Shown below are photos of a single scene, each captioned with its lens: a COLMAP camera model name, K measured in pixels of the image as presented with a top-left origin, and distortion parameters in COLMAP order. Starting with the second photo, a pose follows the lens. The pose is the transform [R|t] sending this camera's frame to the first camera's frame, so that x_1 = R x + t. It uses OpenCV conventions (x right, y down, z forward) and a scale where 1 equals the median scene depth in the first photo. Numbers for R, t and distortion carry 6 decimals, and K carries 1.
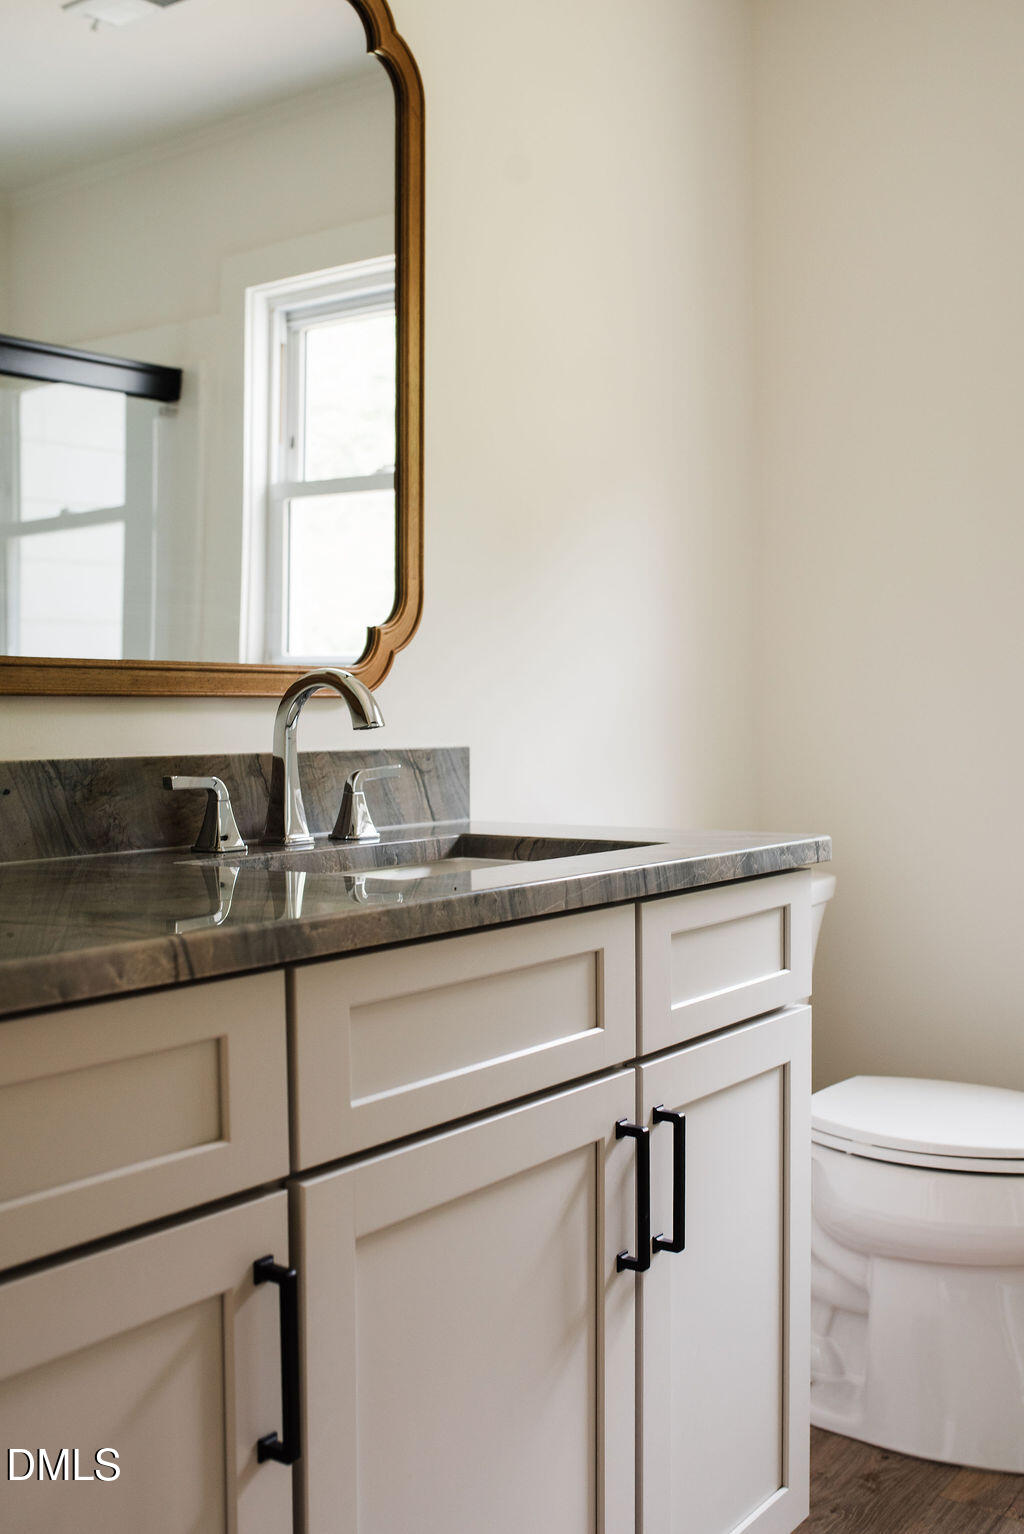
lens RADIAL K [[1565.0, 0, 512.0], [0, 1565.0, 767.0], [0, 0, 1]] dist [-0.049954, -0.005575]
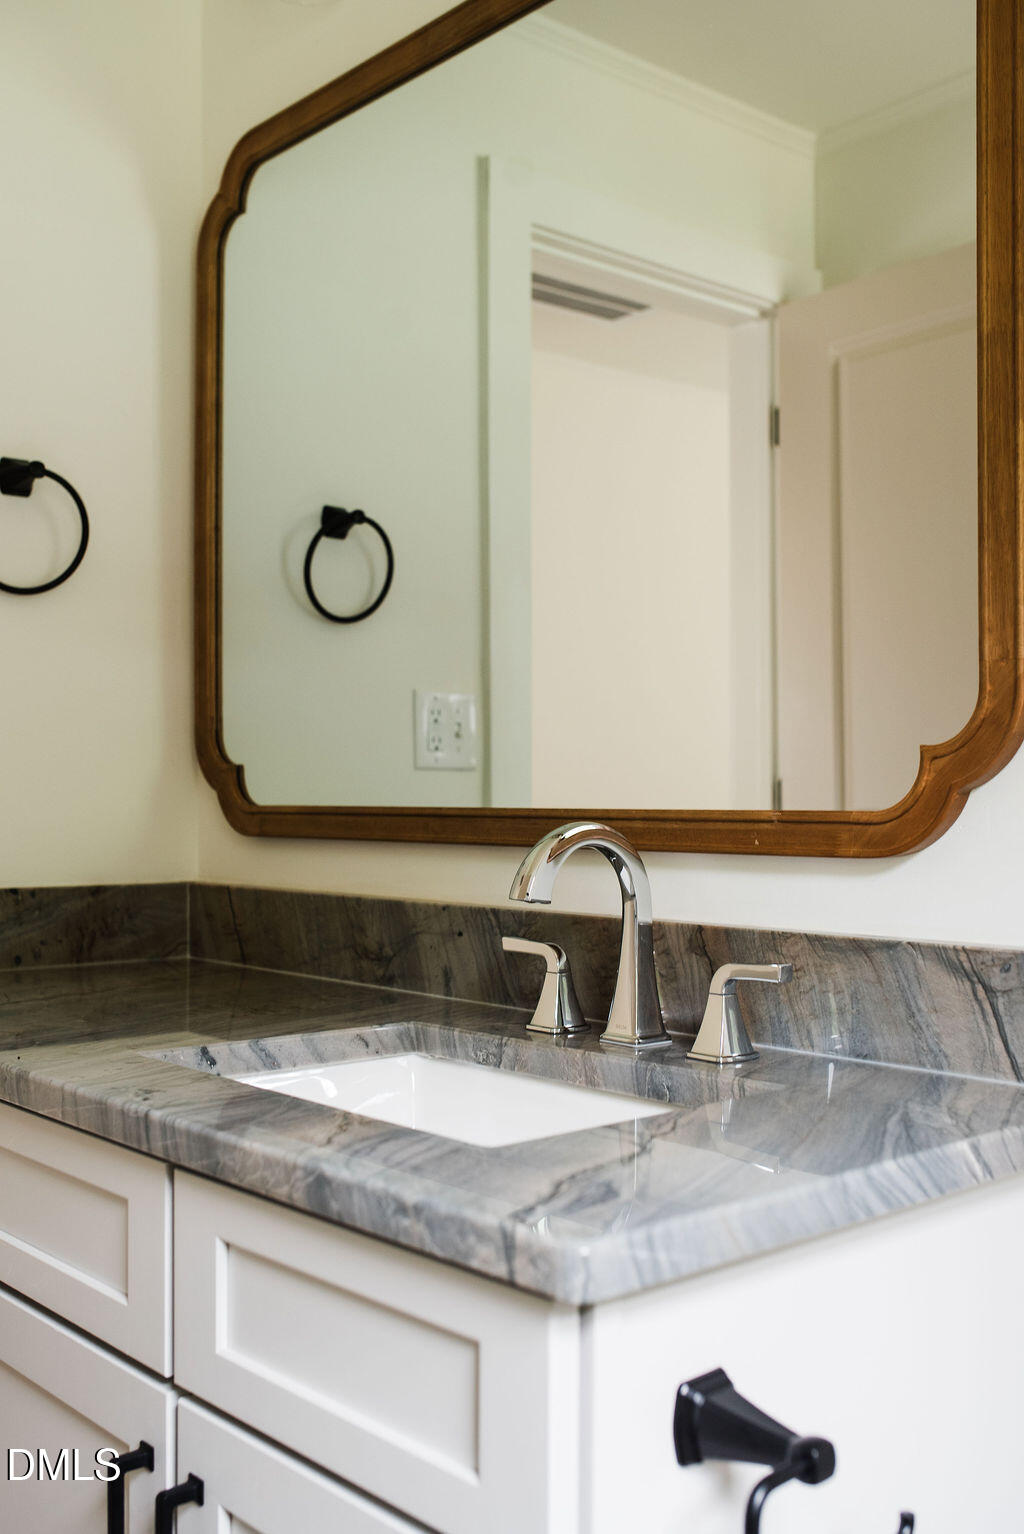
lens RADIAL K [[1565.0, 0, 512.0], [0, 1565.0, 767.0], [0, 0, 1]] dist [-0.049954, -0.005575]
pose [[-0.222881, -0.009950, -0.974795, 0.632440], [-0.027638, 0.999610, -0.003884, -0.083871], [0.974454, 0.026075, -0.223069, 1.103018]]
